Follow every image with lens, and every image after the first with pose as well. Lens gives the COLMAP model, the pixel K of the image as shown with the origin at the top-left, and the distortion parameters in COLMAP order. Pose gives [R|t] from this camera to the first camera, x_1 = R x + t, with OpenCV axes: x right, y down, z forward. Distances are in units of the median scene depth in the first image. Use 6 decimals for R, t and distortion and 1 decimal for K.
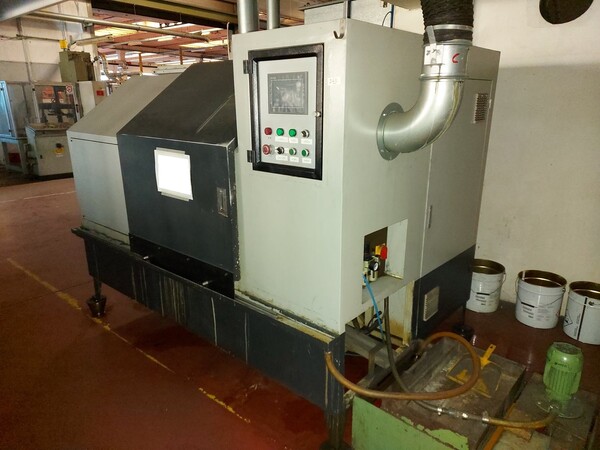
lens RADIAL K [[425.2, 0, 298.9], [0, 425.2, 225.2], [0, 0, 1]] dist [0.075988, -0.062950]
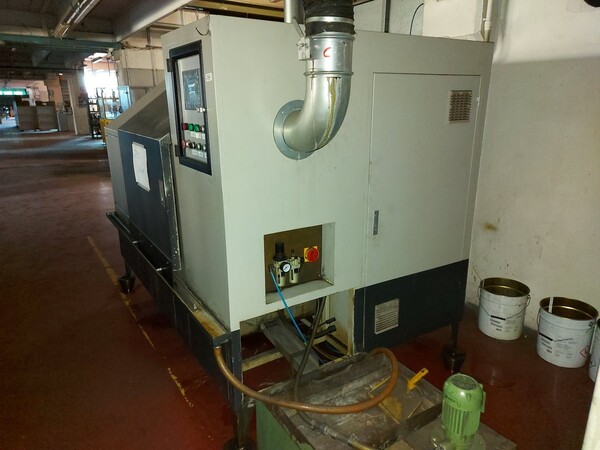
lens RADIAL K [[425.2, 0, 303.1], [0, 425.2, 225.2], [0, 0, 1]] dist [0.075988, -0.062950]
pose [[0.960943, 0.073768, -0.266734, 0.284518], [-0.074561, 0.997191, 0.007168, -0.006244], [0.266514, 0.013000, 0.963743, 0.042953]]
